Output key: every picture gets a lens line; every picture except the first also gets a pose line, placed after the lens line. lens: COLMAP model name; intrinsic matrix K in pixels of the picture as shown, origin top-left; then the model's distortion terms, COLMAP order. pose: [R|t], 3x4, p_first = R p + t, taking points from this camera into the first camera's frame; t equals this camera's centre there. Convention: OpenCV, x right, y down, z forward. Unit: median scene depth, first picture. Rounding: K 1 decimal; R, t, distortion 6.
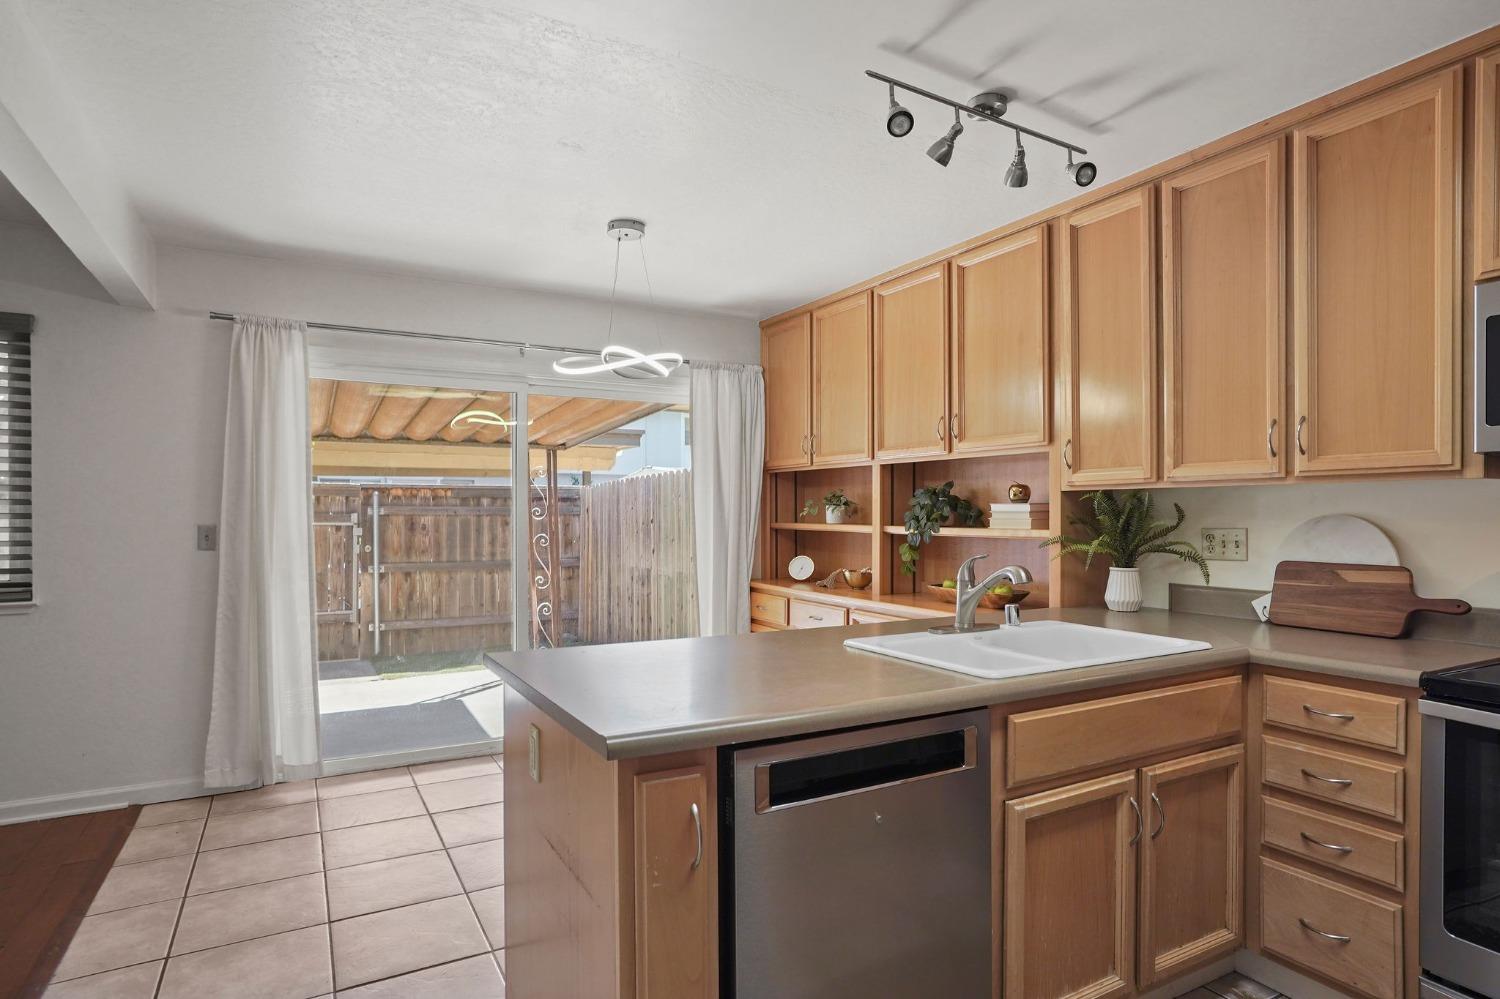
lens RADIAL K [[821.6, 0, 743.9], [0, 821.6, 509.6], [0, 0, 1]] dist [-0.065225, 0.055128]
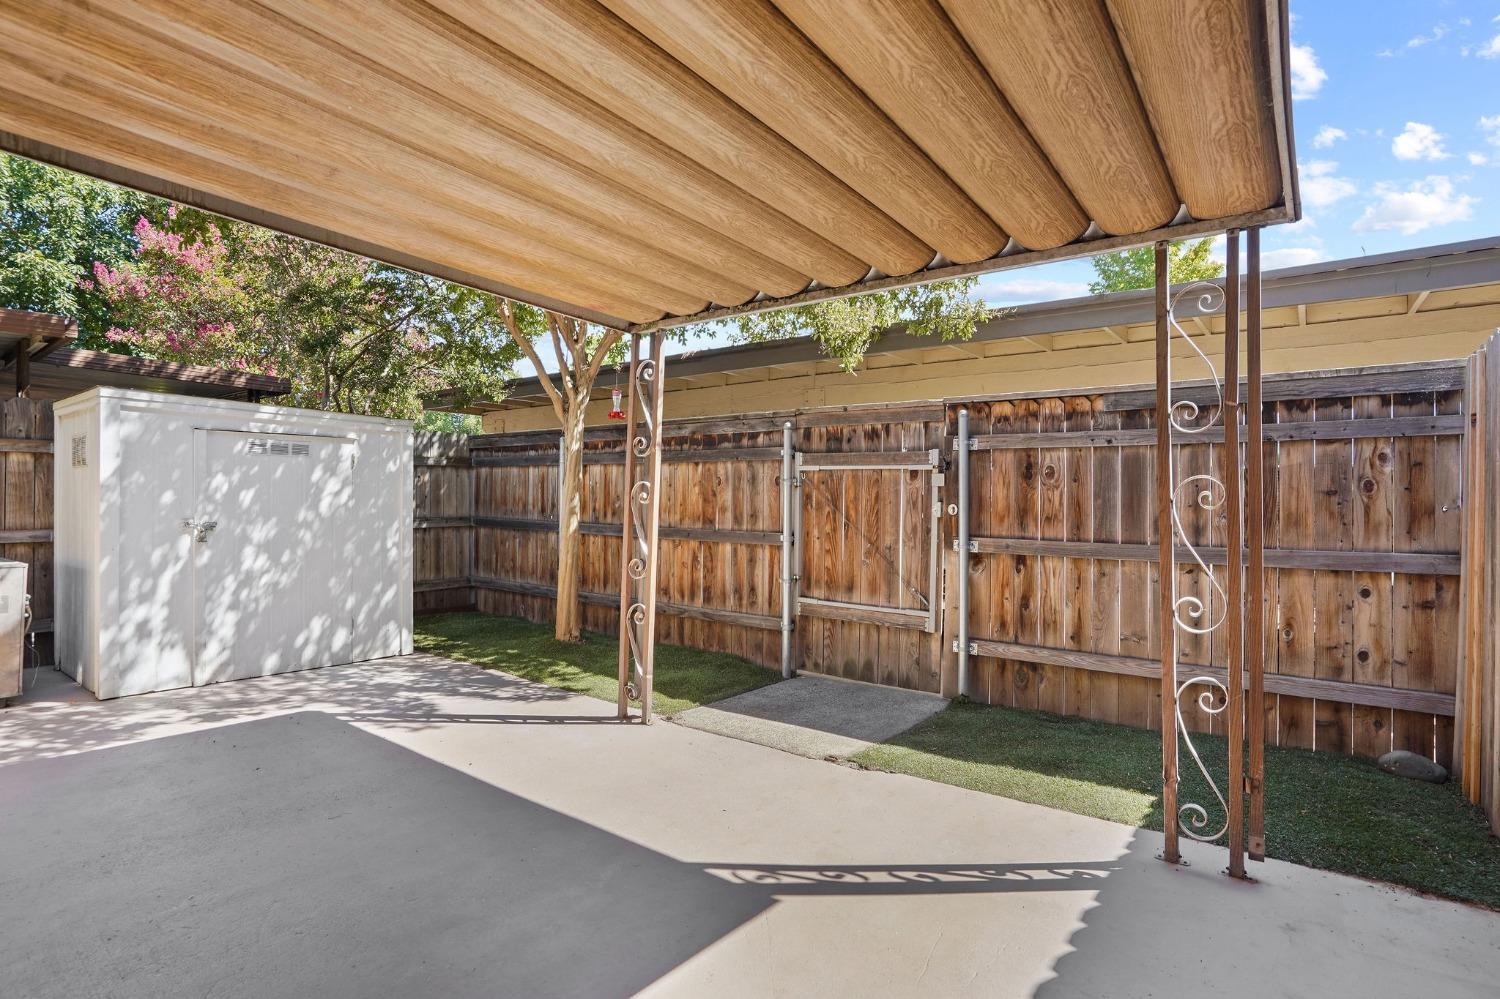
lens RADIAL K [[746.4, 0, 749.1], [0, 746.4, 484.3], [0, 0, 1]] dist [-0.020040, 0.000861]
pose [[0.418613, -0.002982, -0.908160, -0.071845], [0.004498, 0.999989, -0.001210, 0.054549], [0.908154, -0.003578, 0.418622, 1.168839]]
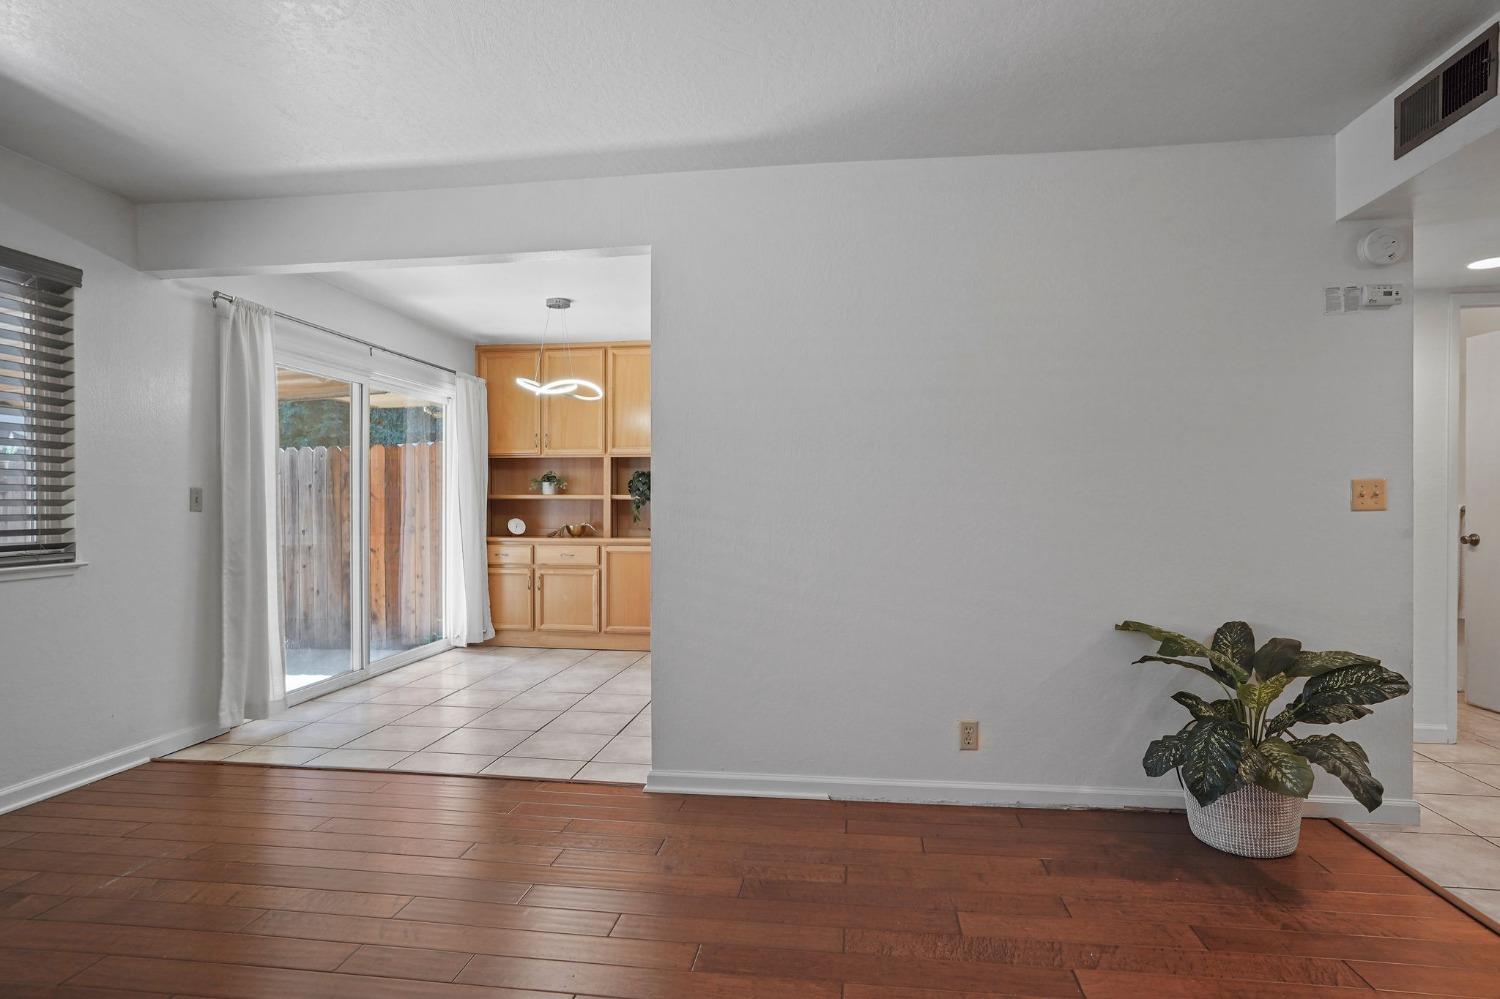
lens RADIAL K [[821.6, 0, 743.9], [0, 821.6, 509.6], [0, 0, 1]] dist [-0.065225, 0.055128]
pose [[0.595598, -0.006950, 0.803253, -0.834607], [-0.001757, 0.999949, 0.009955, 0.027677], [-0.803281, -0.007340, 0.595555, -0.158972]]
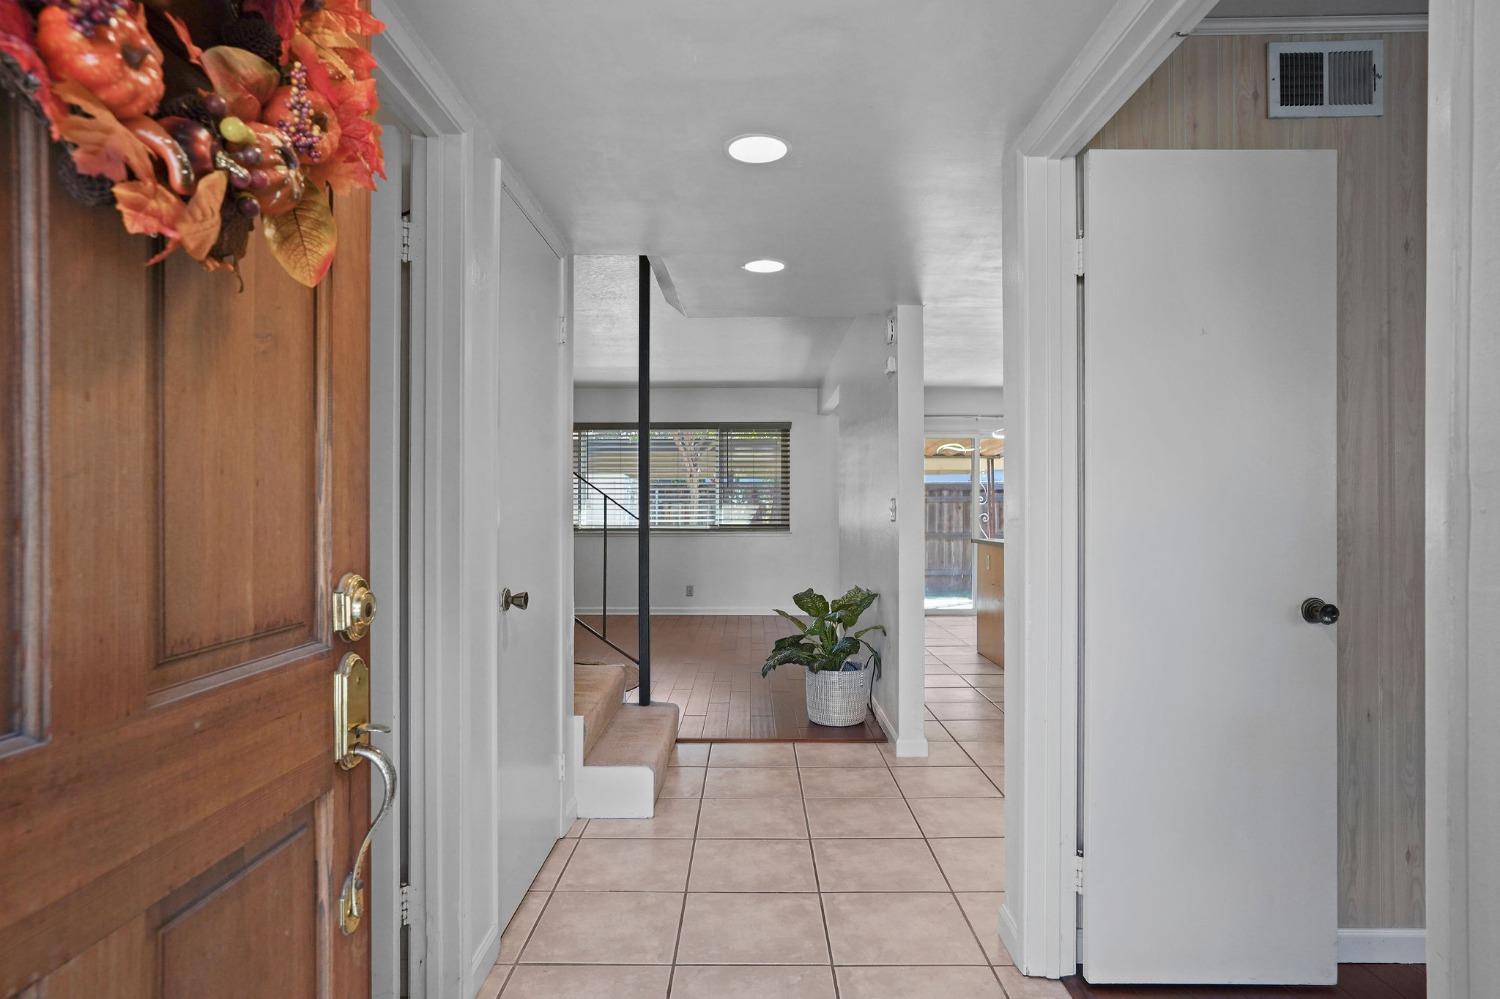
lens RADIAL K [[821.6, 0, 743.9], [0, 821.6, 509.6], [0, 0, 1]] dist [-0.065225, 0.055128]
pose [[0.869444, 0.006763, -0.493985, 0.201876], [-0.001917, 0.999945, 0.010315, 0.010730], [0.494028, -0.008021, 0.869409, -0.946216]]
